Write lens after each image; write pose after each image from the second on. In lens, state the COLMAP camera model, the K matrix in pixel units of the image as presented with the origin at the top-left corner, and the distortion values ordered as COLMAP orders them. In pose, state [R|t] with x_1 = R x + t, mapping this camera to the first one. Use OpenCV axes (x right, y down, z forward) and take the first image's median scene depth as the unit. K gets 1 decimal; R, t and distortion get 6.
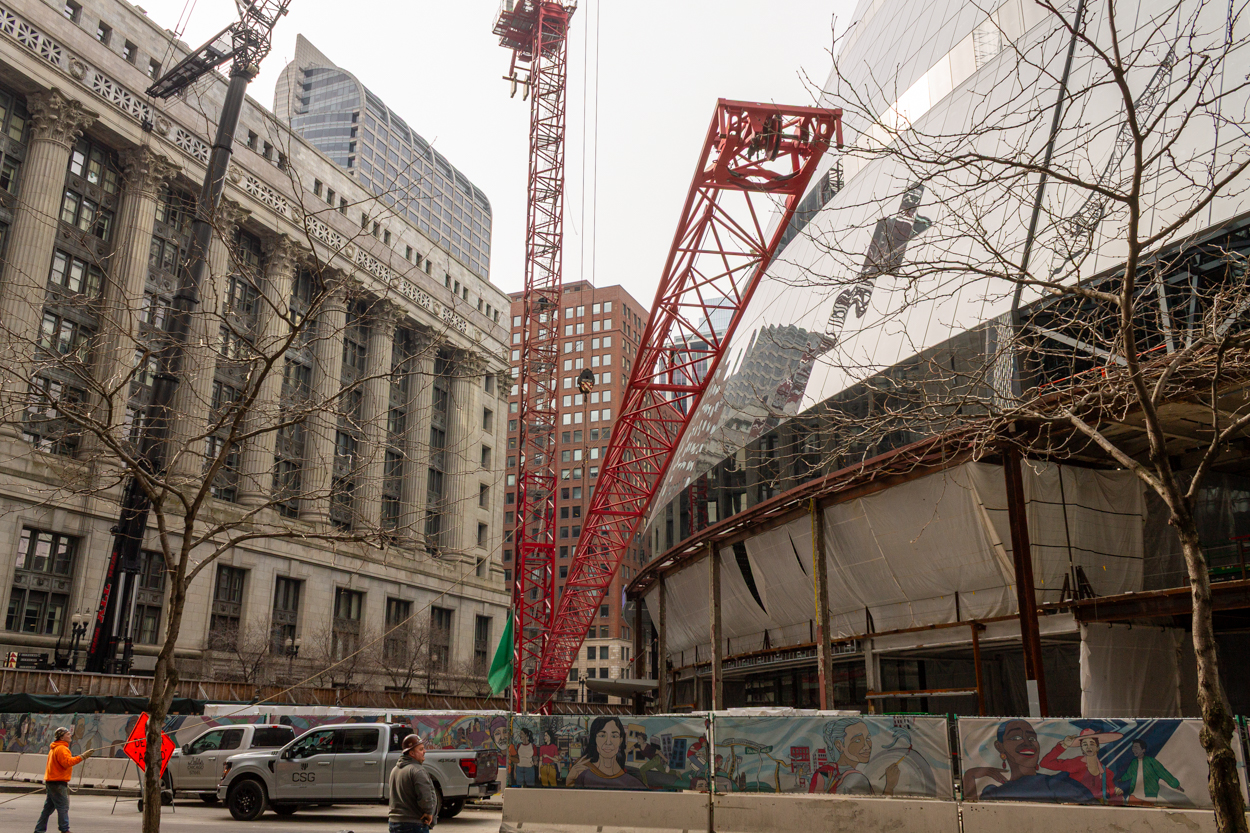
lens RADIAL K [[1019.0, 0, 620.3], [0, 1019.0, 420.2], [0, 0, 1]] dist [0.006852, 0.000634]
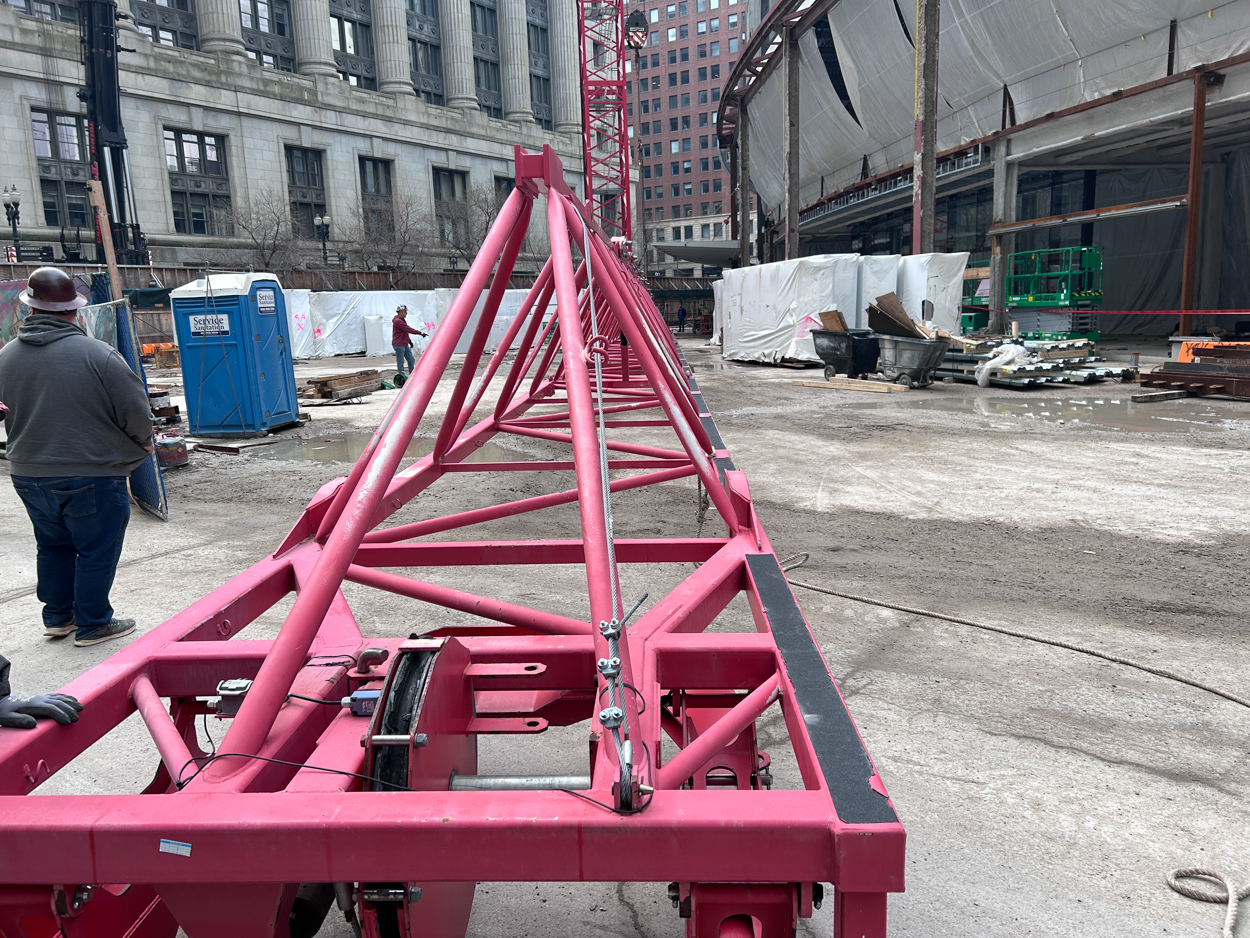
lens RADIAL K [[944.7, 0, 630.2], [0, 944.7, 469.0], [0, 0, 1]] dist [0.055667, -0.057301]
pose [[0.983976, -0.014257, -0.177729, 0.051547], [0.092169, 0.893956, 0.438574, 0.050628], [0.152629, -0.447928, 0.880946, 0.155981]]
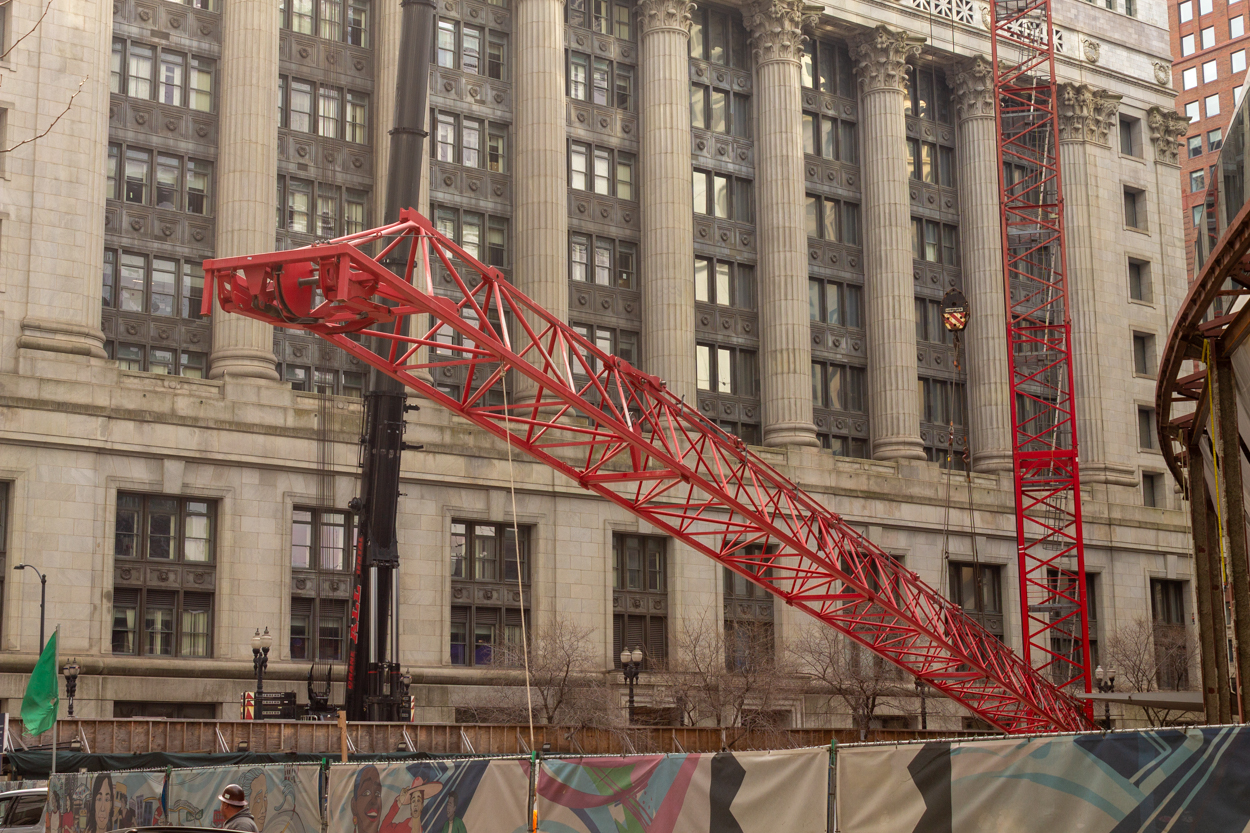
lens RADIAL K [[1942.0, 0, 625.0], [0, 1942.0, 416.5], [0, 0, 1]] dist [0.046653, -0.458129]
pose [[0.861473, -0.113736, -0.494903, 0.180528], [0.164236, 0.984619, 0.059604, 0.003836], [0.480512, -0.132628, 0.866902, 0.003907]]
